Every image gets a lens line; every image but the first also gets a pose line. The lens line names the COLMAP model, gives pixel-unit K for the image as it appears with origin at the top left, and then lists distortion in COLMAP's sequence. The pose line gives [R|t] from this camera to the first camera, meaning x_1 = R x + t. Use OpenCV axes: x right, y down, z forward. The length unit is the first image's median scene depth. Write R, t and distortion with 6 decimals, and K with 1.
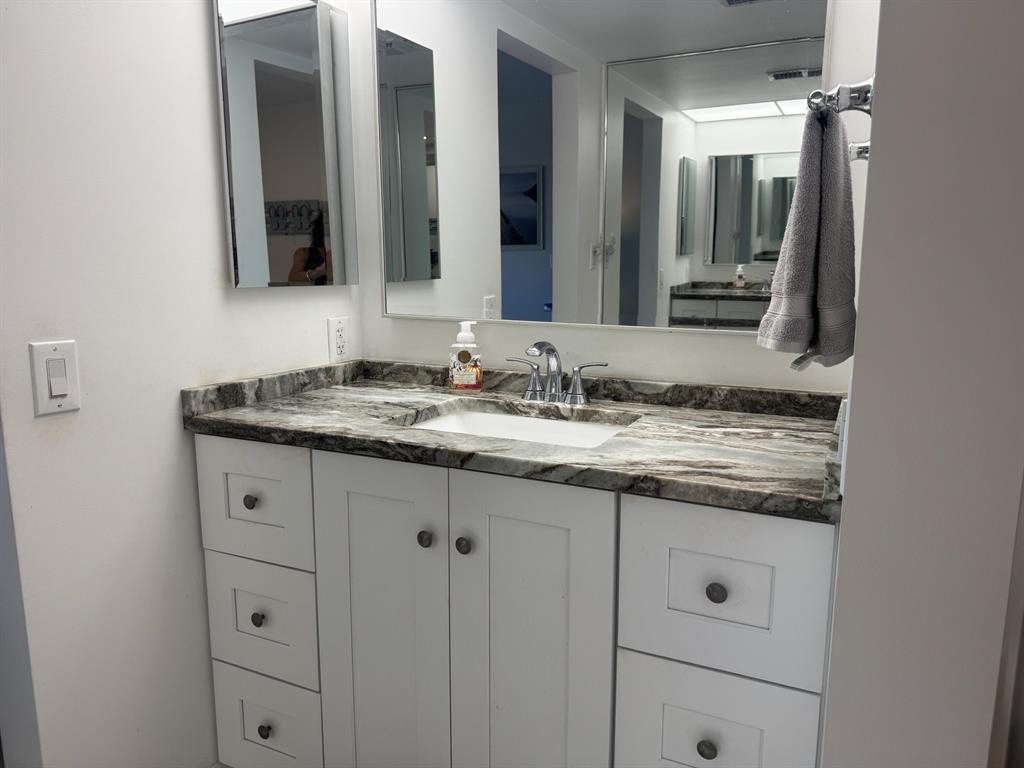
lens RADIAL K [[713.2, 0, 512.0], [0, 713.2, 384.0], [0, 0, 1]] dist [0.086593, -0.115130]
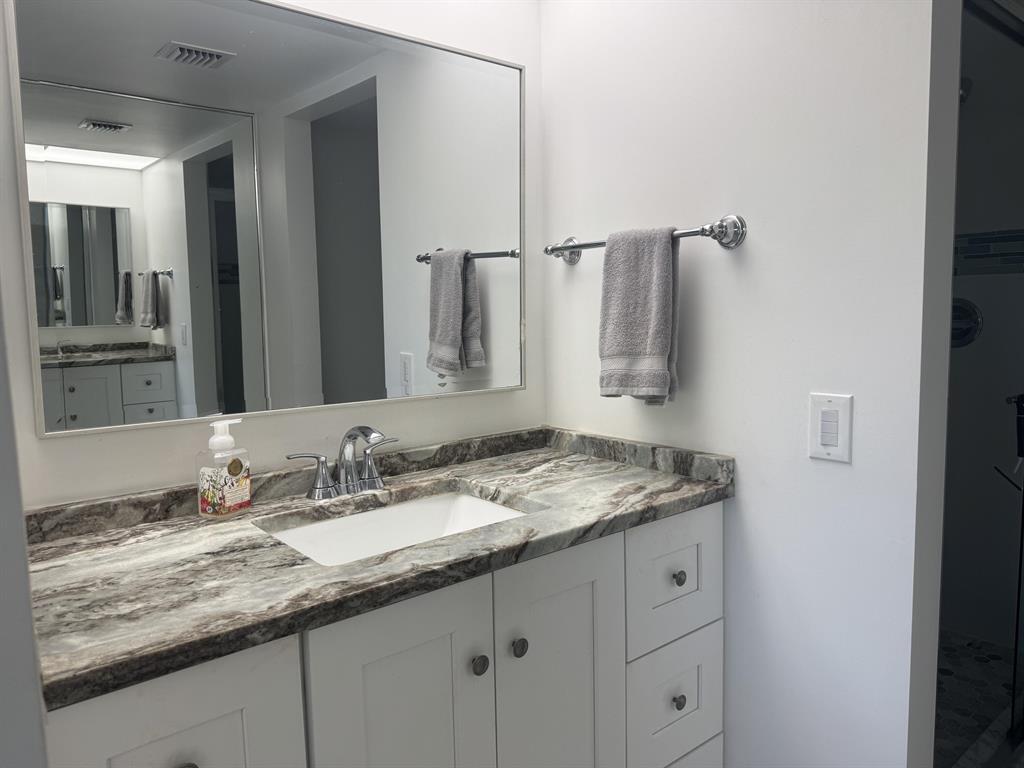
lens RADIAL K [[713.2, 0, 512.0], [0, 713.2, 384.0], [0, 0, 1]] dist [0.086593, -0.115130]
pose [[0.420221, -0.107918, 0.900982, -0.672126], [0.171305, 0.984484, 0.038022, -0.112121], [-0.891105, 0.138364, 0.432188, 0.433865]]
